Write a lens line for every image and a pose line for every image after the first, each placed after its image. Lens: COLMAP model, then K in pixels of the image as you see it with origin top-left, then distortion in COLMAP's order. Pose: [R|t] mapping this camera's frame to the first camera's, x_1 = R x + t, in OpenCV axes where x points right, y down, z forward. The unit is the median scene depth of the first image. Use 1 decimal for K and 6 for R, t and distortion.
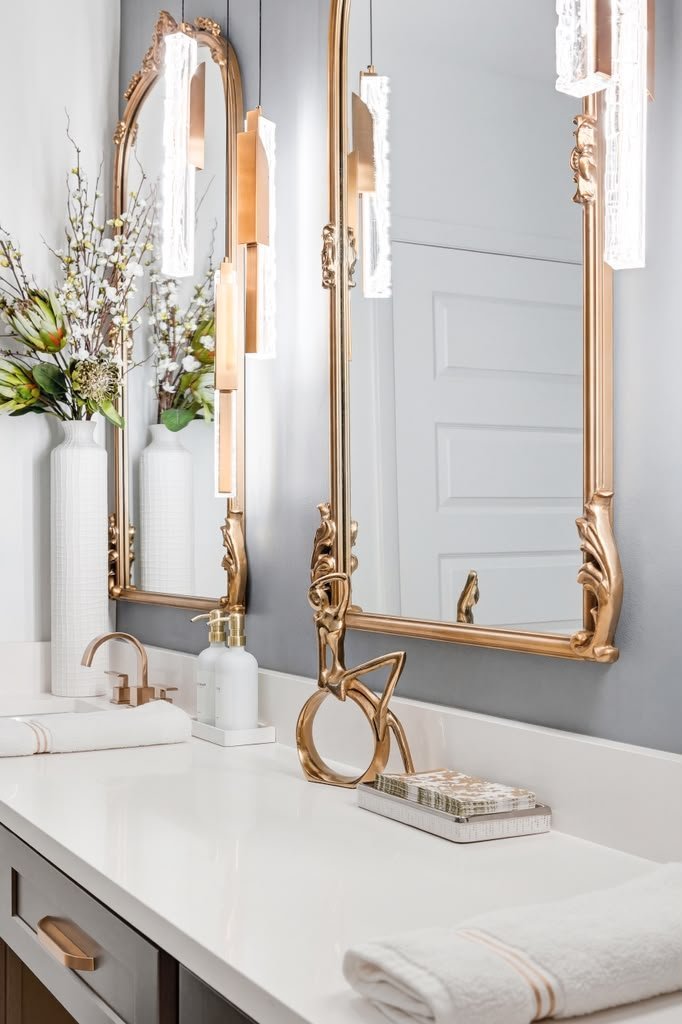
lens RADIAL K [[1213.6, 0, 327.9], [0, 1213.6, 531.1], [0, 0, 1]] dist [-0.025622, 0.000000]
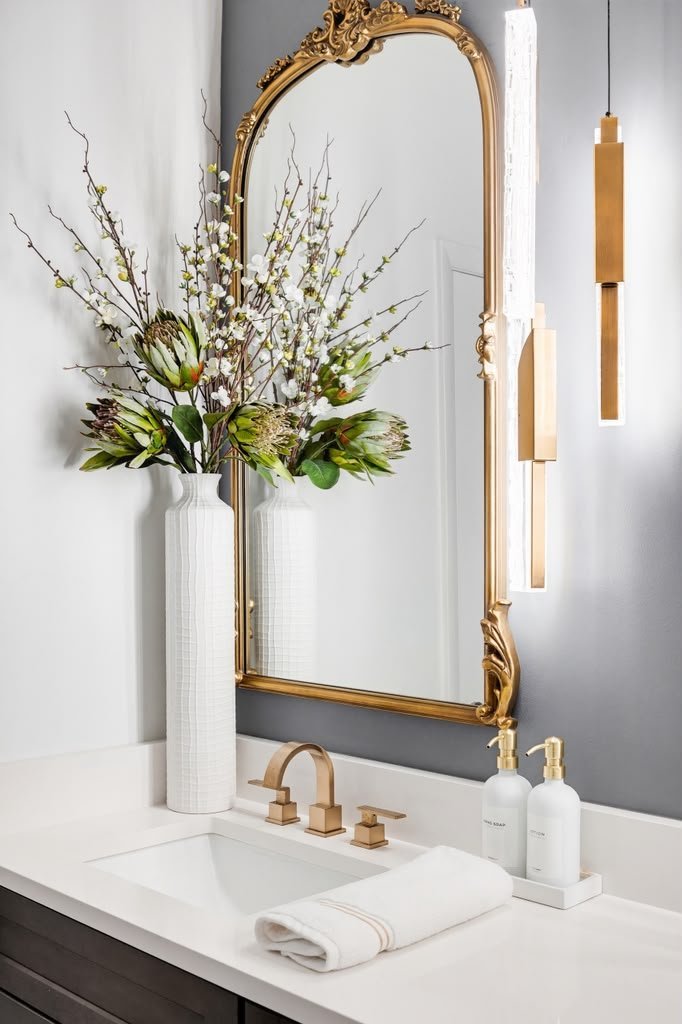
lens RADIAL K [[1114.5, 0, 346.3], [0, 1114.5, 521.7], [0, 0, 1]] dist [-0.035697, 0.000000]
pose [[0.962621, -0.000340, 0.270851, -0.326654], [0.000242, 1.000000, 0.000395, -0.060815], [-0.270851, -0.000315, 0.962621, 0.258762]]
